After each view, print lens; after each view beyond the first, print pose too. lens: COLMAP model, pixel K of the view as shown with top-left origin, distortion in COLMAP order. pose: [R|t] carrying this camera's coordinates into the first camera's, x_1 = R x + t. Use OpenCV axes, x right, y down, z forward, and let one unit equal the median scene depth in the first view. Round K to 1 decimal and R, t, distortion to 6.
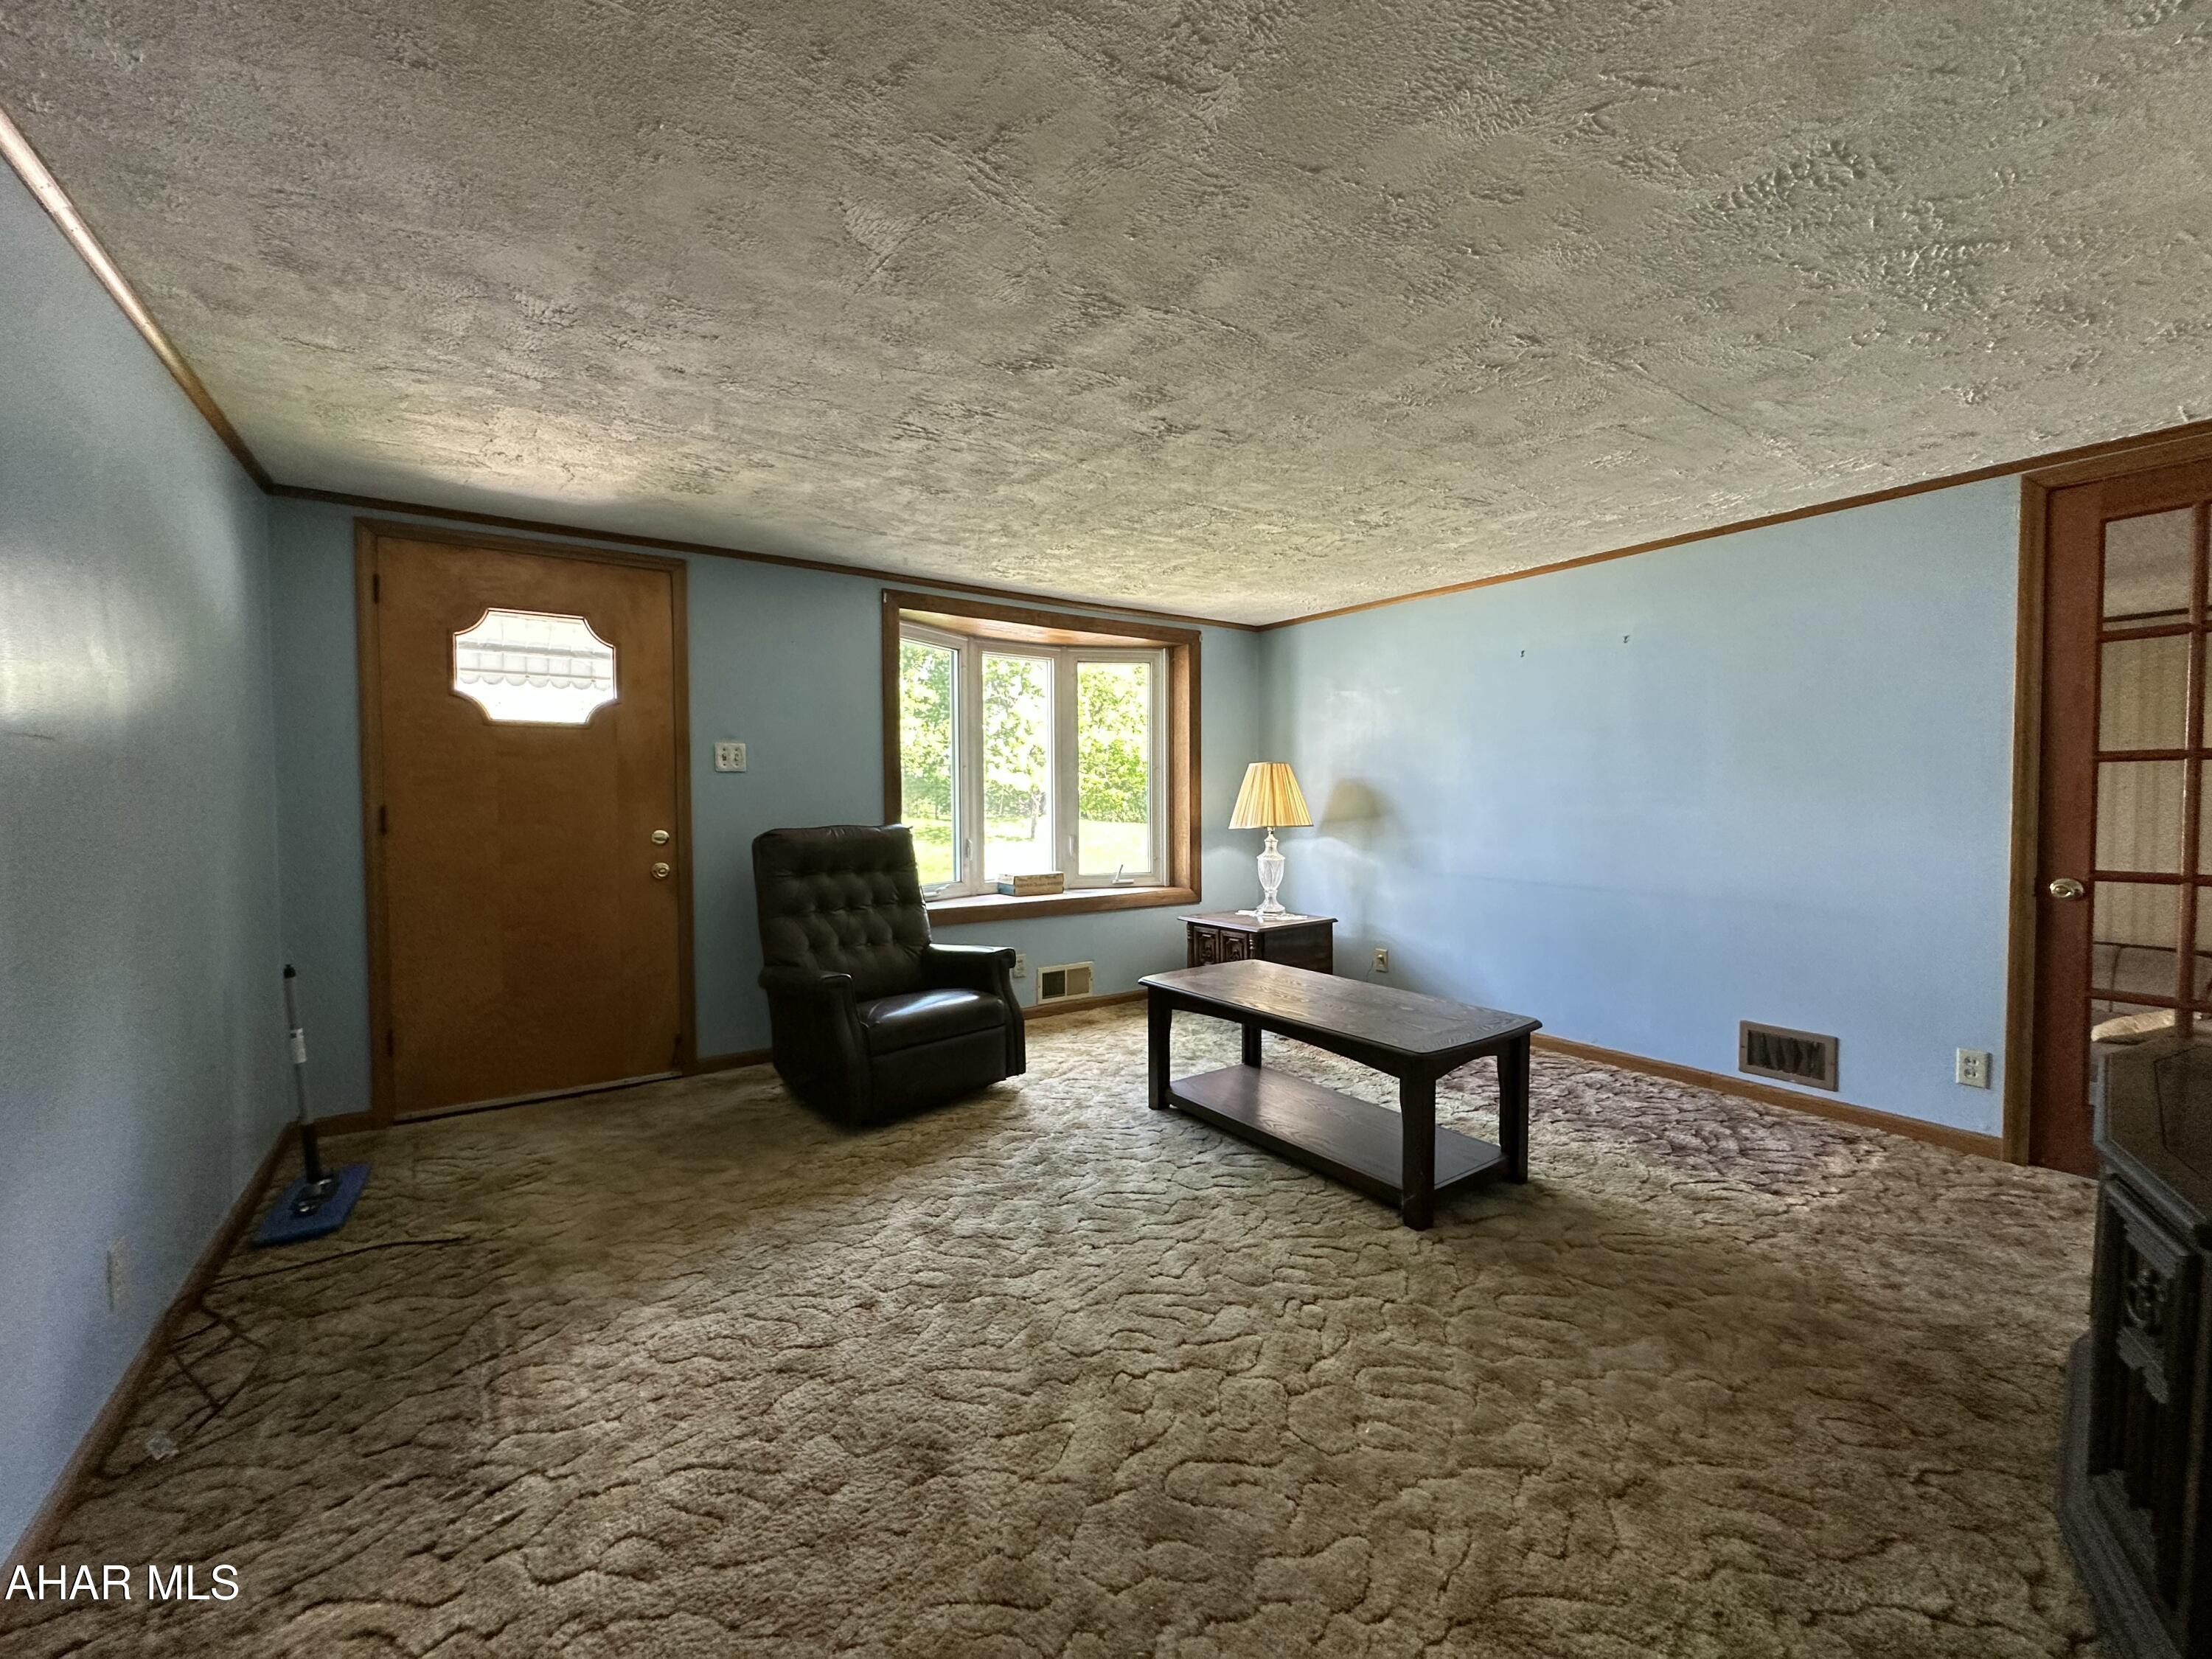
lens RADIAL K [[882.2, 0, 1109.8], [0, 882.2, 830.0], [0, 0, 1]] dist [-0.003730, 0.001162]
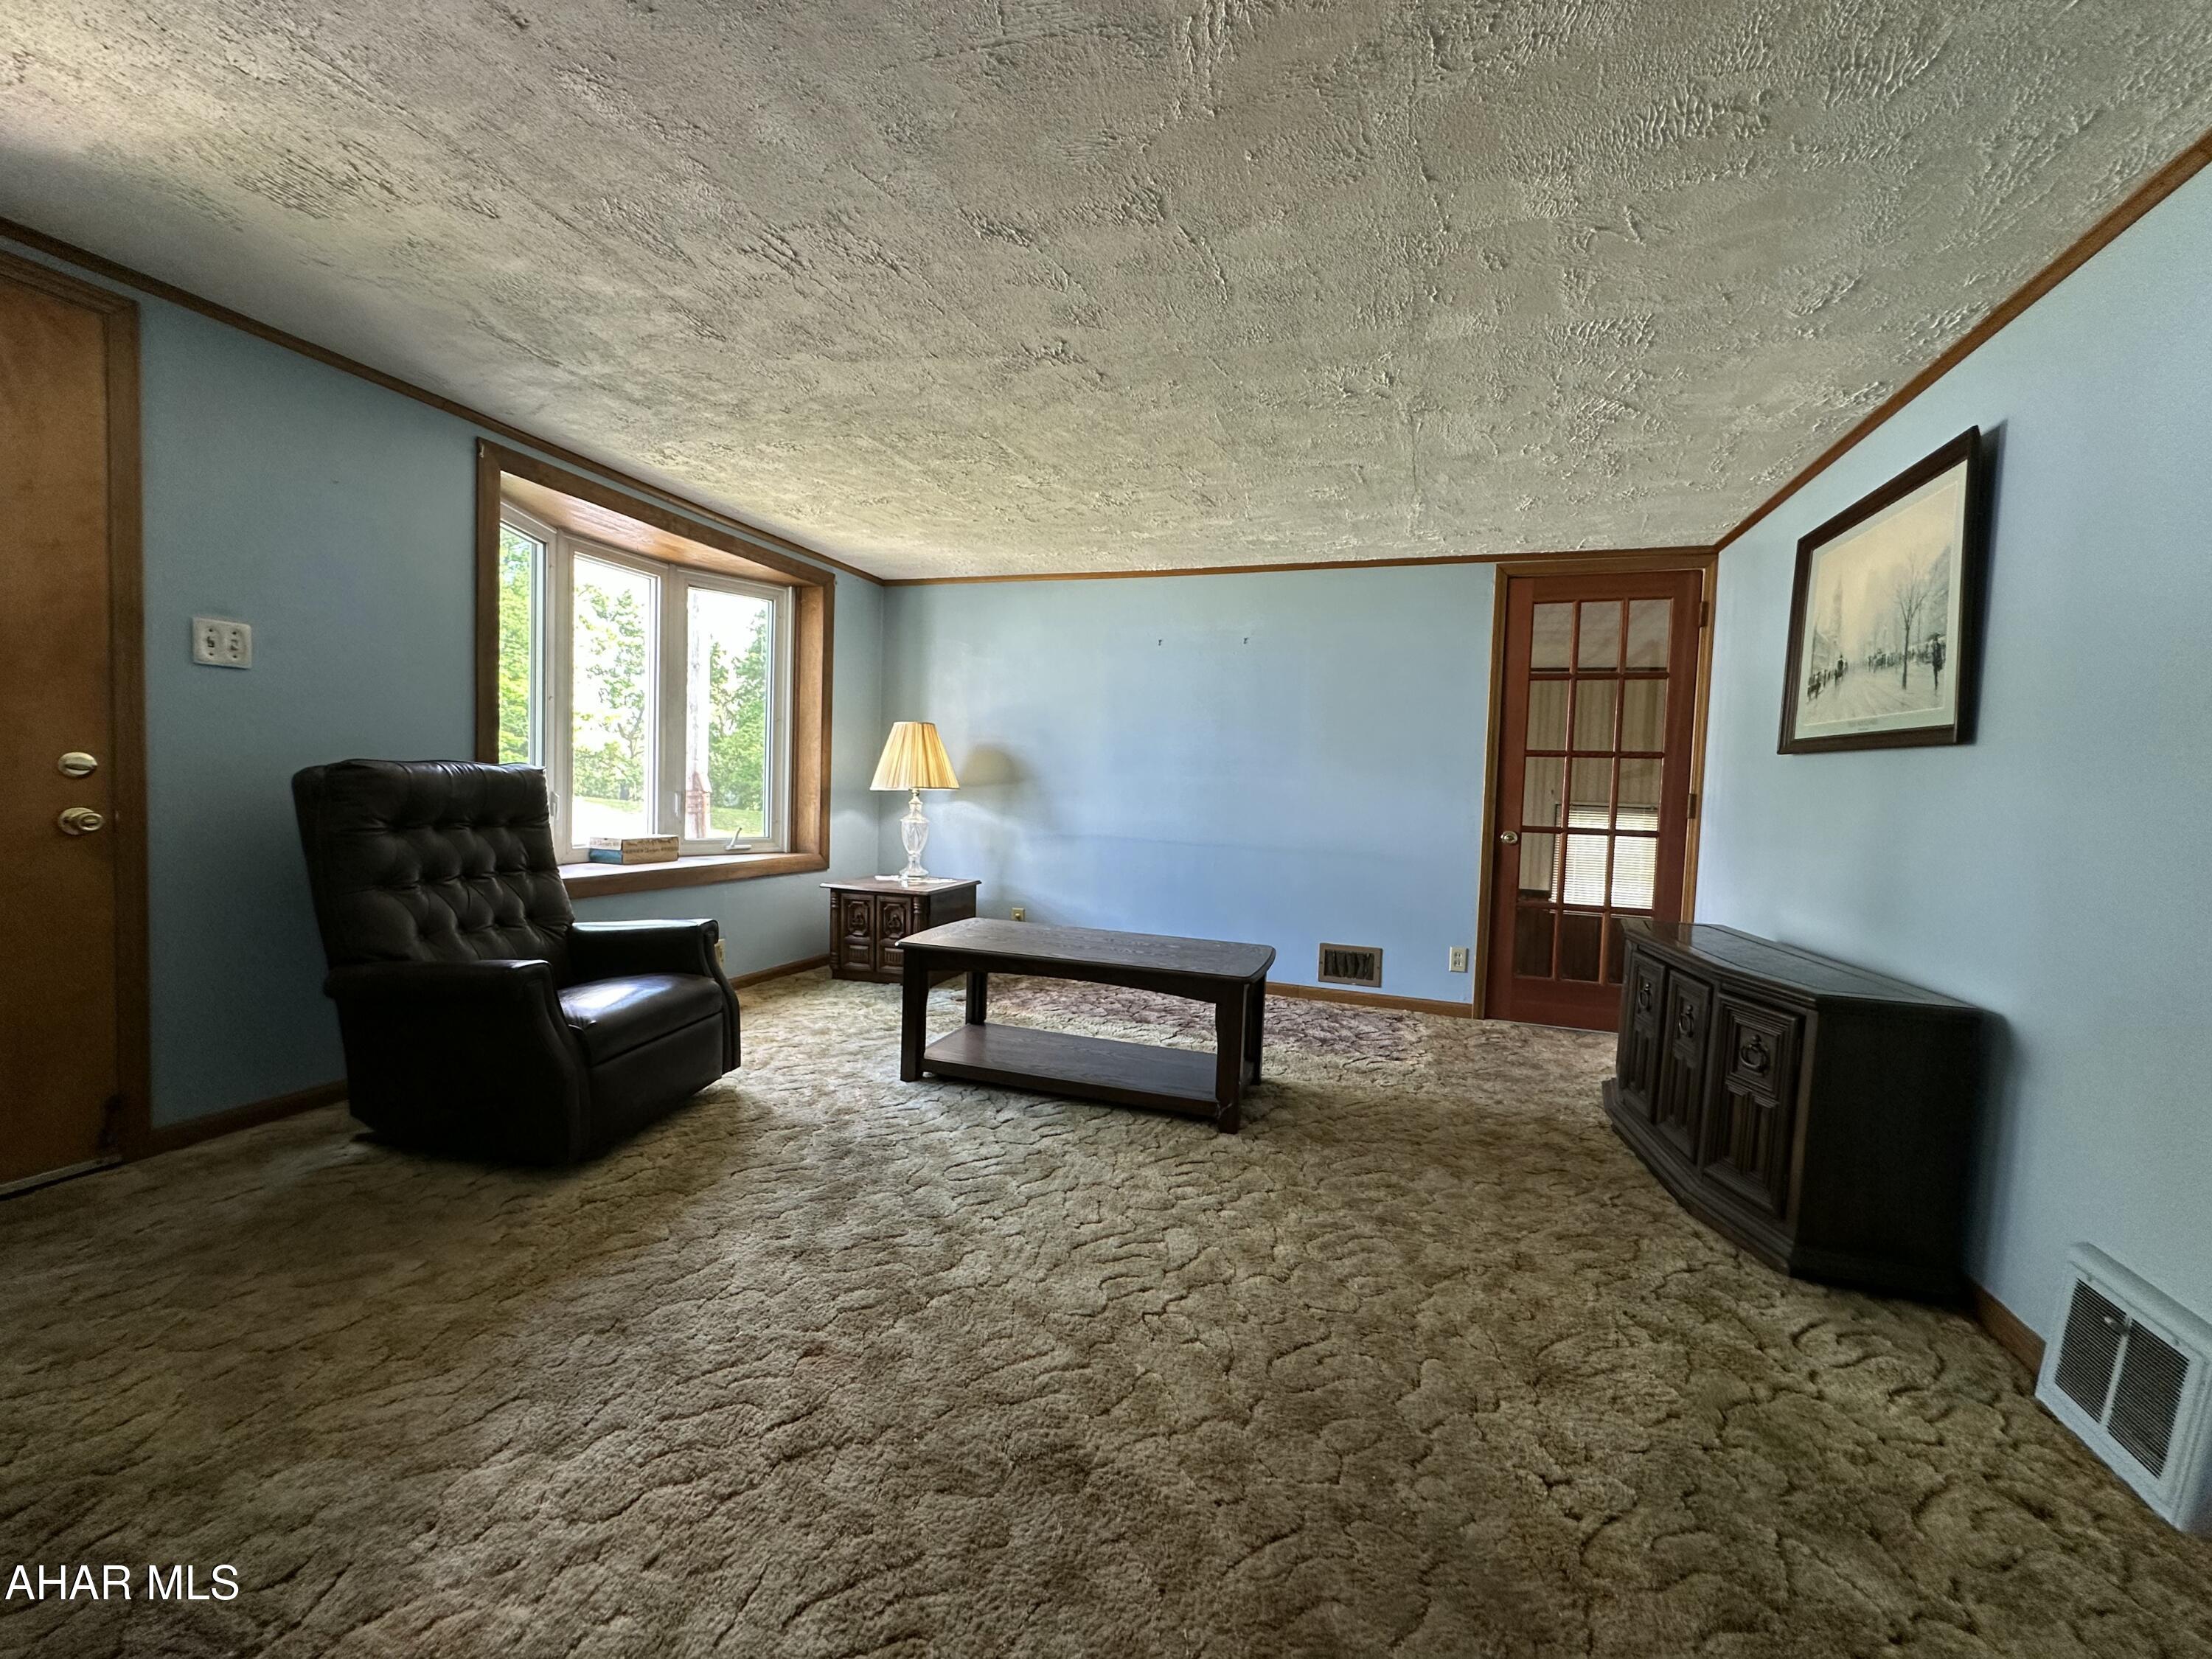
lens RADIAL K [[882.2, 0, 1105.4], [0, 882.2, 829.7], [0, 0, 1]] dist [-0.003730, 0.001162]
pose [[0.808309, 0.004576, 0.588741, -0.355462], [-0.017211, 0.999726, 0.015859, 0.036058], [-0.588507, -0.022951, 0.808166, 0.144924]]
